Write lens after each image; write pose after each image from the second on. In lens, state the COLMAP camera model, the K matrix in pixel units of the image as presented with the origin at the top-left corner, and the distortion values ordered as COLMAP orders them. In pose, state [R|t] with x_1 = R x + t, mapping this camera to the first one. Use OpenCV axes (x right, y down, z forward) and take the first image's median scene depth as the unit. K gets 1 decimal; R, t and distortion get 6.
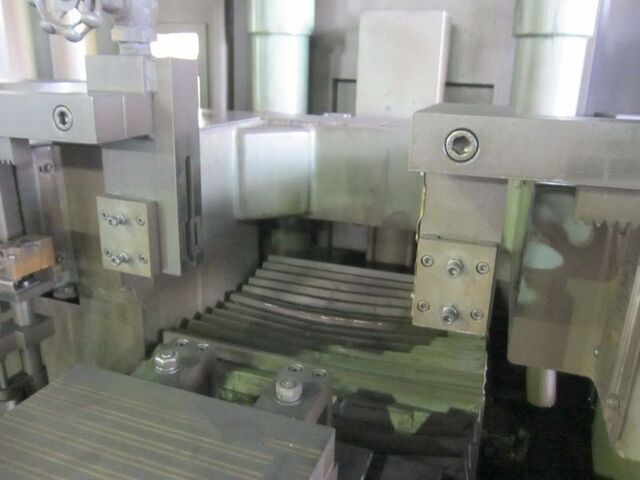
lens RADIAL K [[527.7, 0, 320.0], [0, 527.7, 240.0], [0, 0, 1]] dist [-0.061169, 0.014269]
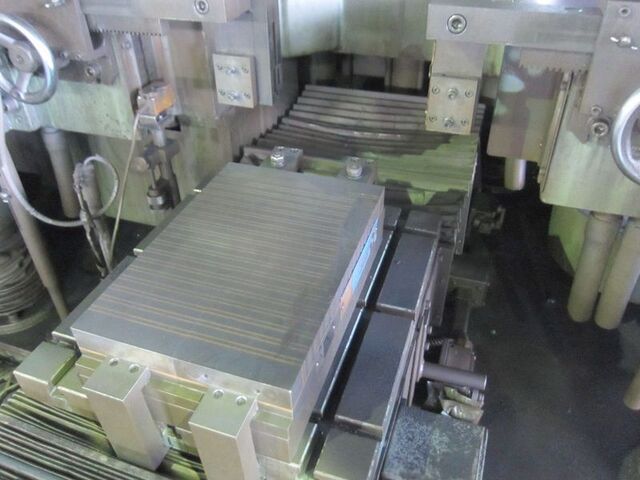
lens RADIAL K [[527.7, 0, 320.0], [0, 527.7, 240.0], [0, 0, 1]] dist [-0.061169, 0.014269]
pose [[0.998986, -0.041477, -0.017529, -0.085522], [0.044921, 0.944979, 0.324031, -0.036814], [0.003125, -0.324490, 0.945884, -0.403306]]
